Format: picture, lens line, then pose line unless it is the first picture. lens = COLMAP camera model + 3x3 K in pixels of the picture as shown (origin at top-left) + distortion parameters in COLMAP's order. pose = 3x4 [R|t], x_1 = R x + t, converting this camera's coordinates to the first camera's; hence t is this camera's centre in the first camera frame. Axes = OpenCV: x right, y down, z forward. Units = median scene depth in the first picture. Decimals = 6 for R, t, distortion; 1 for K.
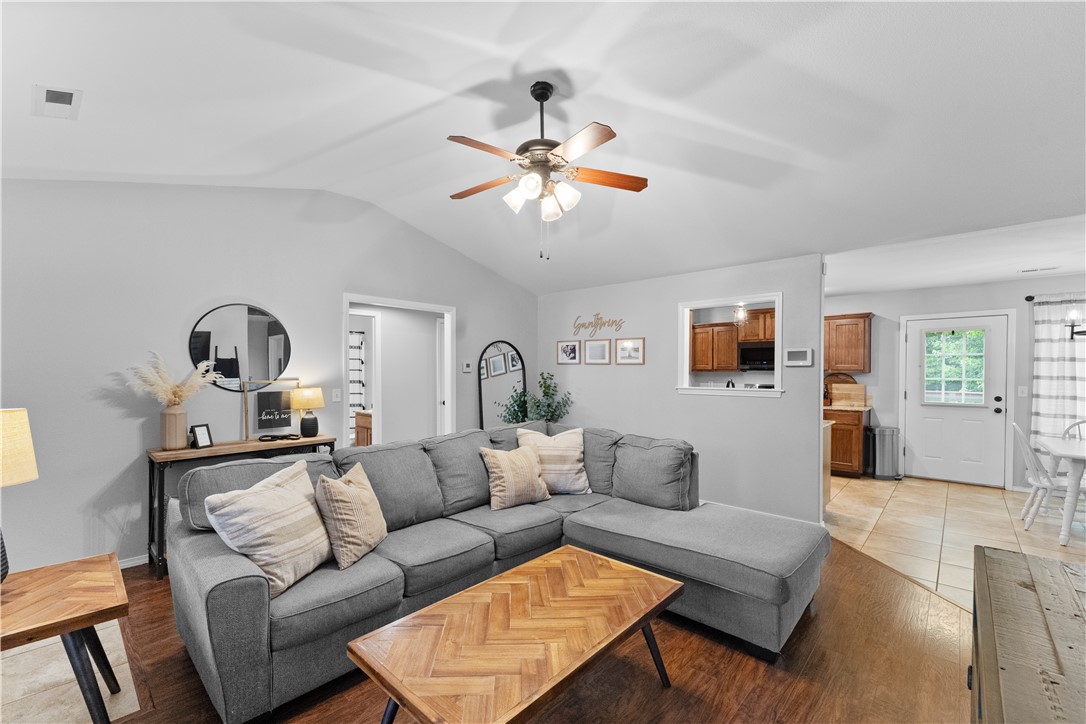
lens RADIAL K [[451.6, 0, 535.8], [0, 451.6, 377.1], [0, 0, 1]] dist [-0.001138, -0.000241]
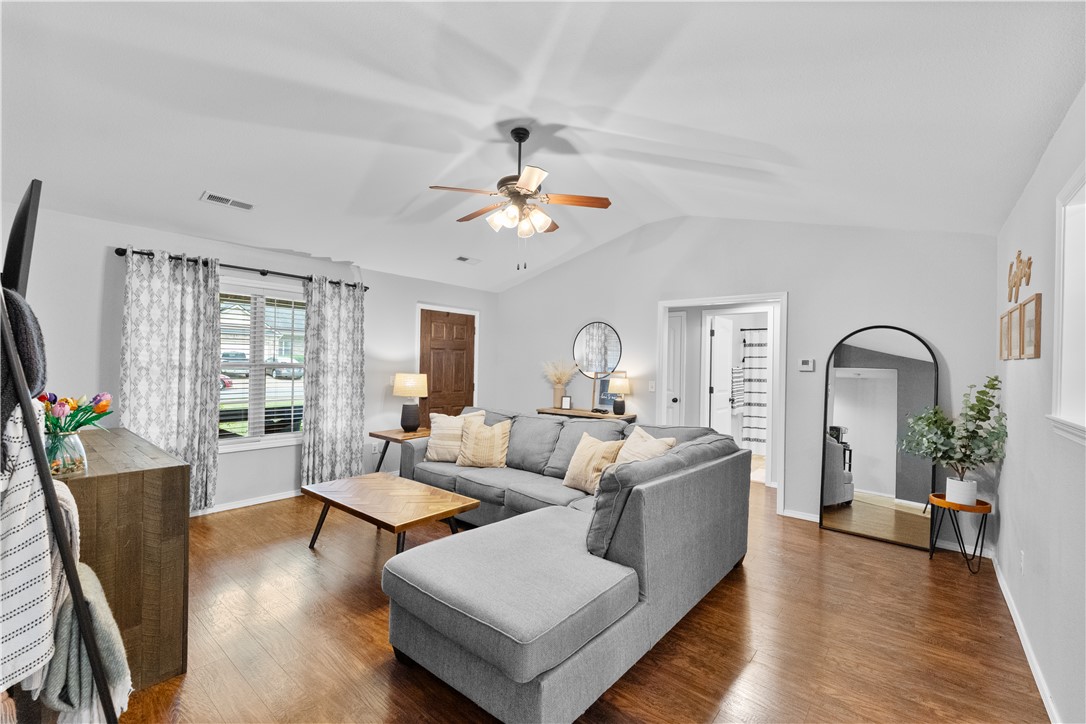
lens RADIAL K [[460.6, 0, 539.9], [0, 460.6, 364.4], [0, 0, 1]] dist [0.000337, 0.000067]
pose [[0.058287, 0.000537, -0.998300, 0.569545], [-0.032518, 0.999470, -0.001361, -0.005409], [0.997770, 0.032542, 0.058273, 0.452090]]
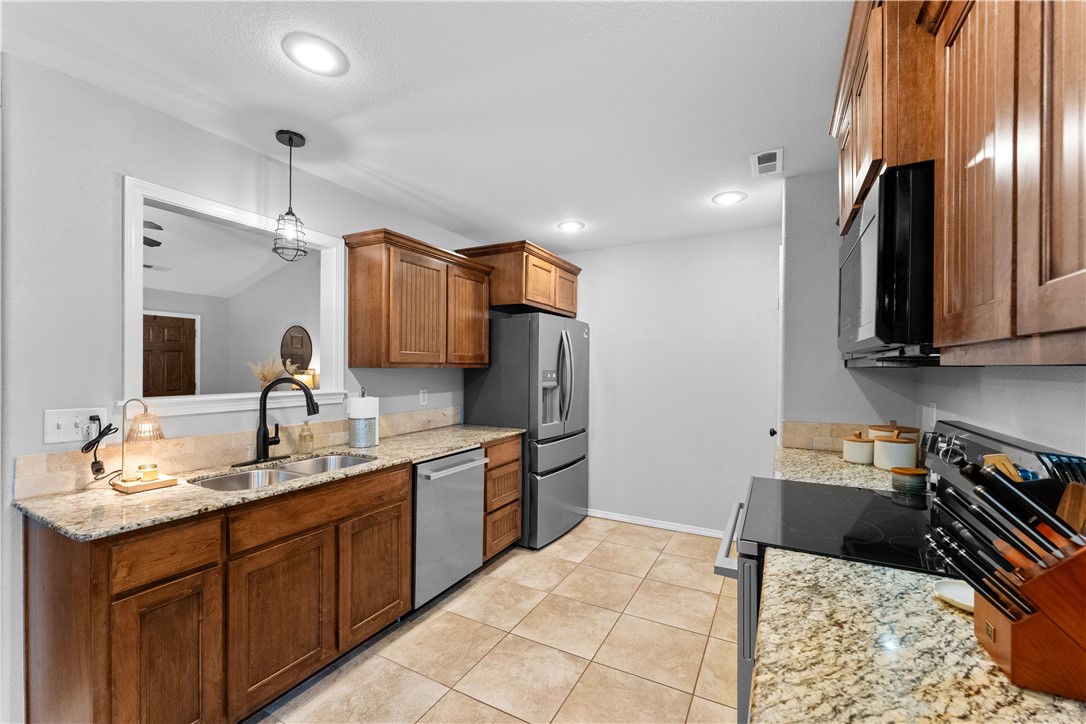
lens RADIAL K [[442.2, 0, 541.0], [0, 442.2, 369.0], [0, 0, 1]] dist [-0.000824, -0.000213]
pose [[0.249760, 0.004678, -0.968296, 0.773078], [-0.018353, 0.999832, 0.000096, -0.007664], [0.968134, 0.017747, 0.249804, 0.935433]]
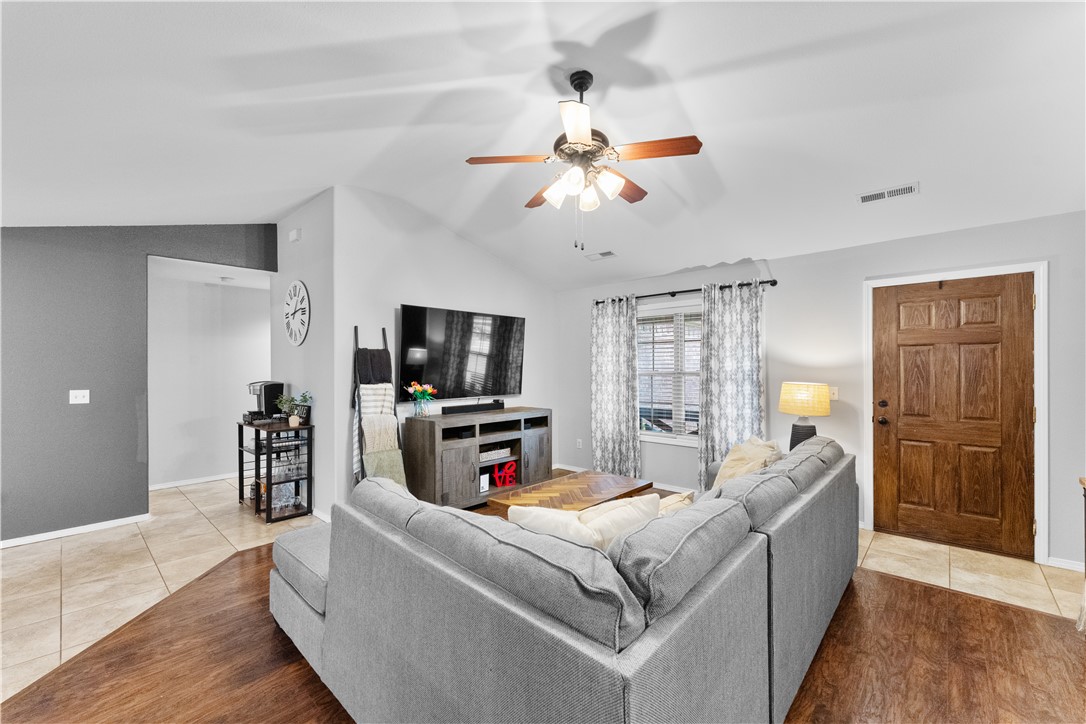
lens RADIAL K [[442.2, 0, 541.0], [0, 442.2, 369.0], [0, 0, 1]] dist [-0.000824, -0.000213]
pose [[-0.999967, 0.003659, -0.007255, 0.049539], [0.003534, 0.999847, 0.017121, -0.013627], [0.007316, 0.017095, -0.999827, 0.885638]]
